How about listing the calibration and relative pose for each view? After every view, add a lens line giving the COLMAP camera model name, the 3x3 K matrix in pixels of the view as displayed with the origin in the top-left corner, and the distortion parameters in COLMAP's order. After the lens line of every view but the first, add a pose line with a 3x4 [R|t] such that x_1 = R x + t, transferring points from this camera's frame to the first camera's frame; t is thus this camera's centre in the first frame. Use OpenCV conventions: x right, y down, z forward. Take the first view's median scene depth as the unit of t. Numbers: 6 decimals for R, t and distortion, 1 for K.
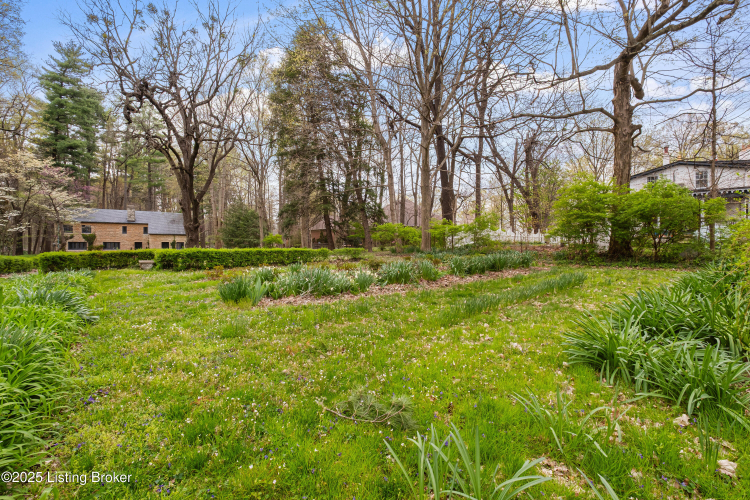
lens RADIAL K [[322.5, 0, 375.0], [0, 322.5, 250.0], [0, 0, 1]] dist [-0.009789, 0.000195]
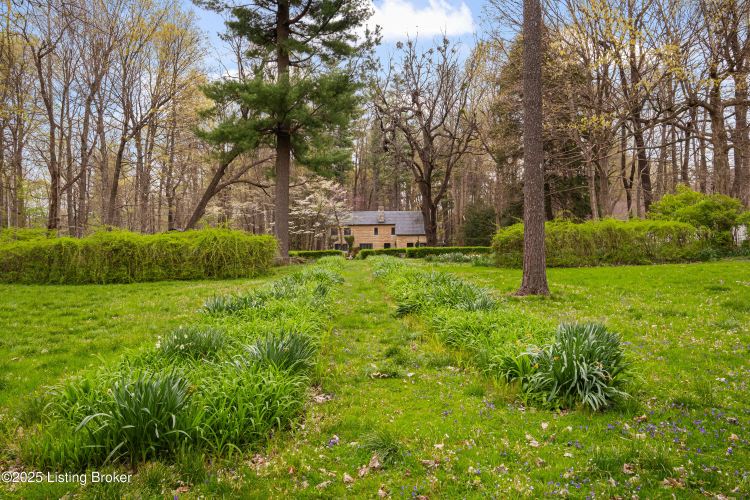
lens RADIAL K [[561.5, 0, 375.0], [0, 561.5, 250.0], [0, 0, 1]] dist [-0.000403, -0.000013]
pose [[0.802346, -0.006834, -0.596821, 0.343805], [0.002444, 0.999964, -0.008165, 0.013860], [0.596855, 0.005092, 0.802333, -0.532450]]
